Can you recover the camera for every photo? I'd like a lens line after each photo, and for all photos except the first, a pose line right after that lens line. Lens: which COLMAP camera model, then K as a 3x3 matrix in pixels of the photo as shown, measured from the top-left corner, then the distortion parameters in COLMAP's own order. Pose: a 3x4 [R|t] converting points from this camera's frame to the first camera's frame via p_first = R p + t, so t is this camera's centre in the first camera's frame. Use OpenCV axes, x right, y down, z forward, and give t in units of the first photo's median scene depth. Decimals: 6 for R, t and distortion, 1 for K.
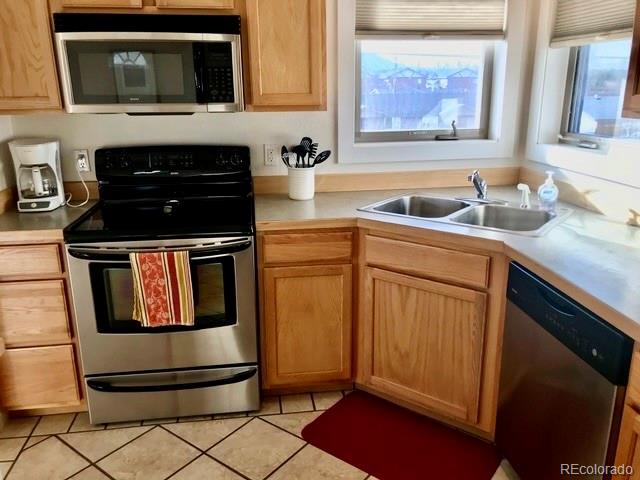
lens RADIAL K [[523.8, 0, 322.0], [0, 523.8, 242.8], [0, 0, 1]] dist [0.082772, -0.117312]
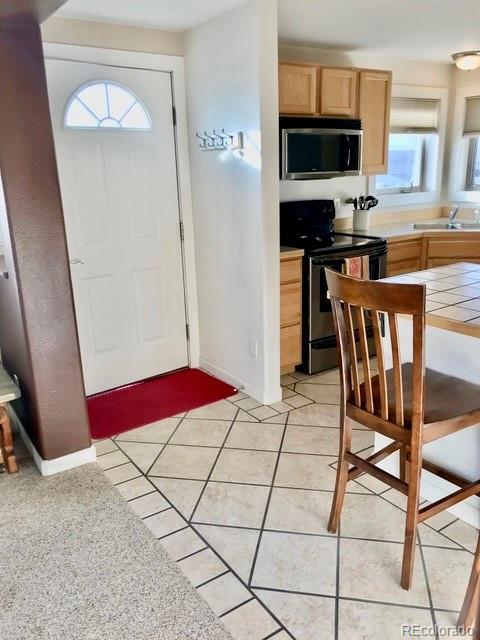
lens RADIAL K [[523.8, 0, 238.9], [0, 523.8, 331.7], [0, 0, 1]] dist [0.082772, -0.117312]
pose [[0.890298, -0.151411, 0.429470, -1.184269], [0.149799, 0.987994, 0.037786, 0.113369], [-0.430035, 0.030694, 0.902290, -0.319911]]
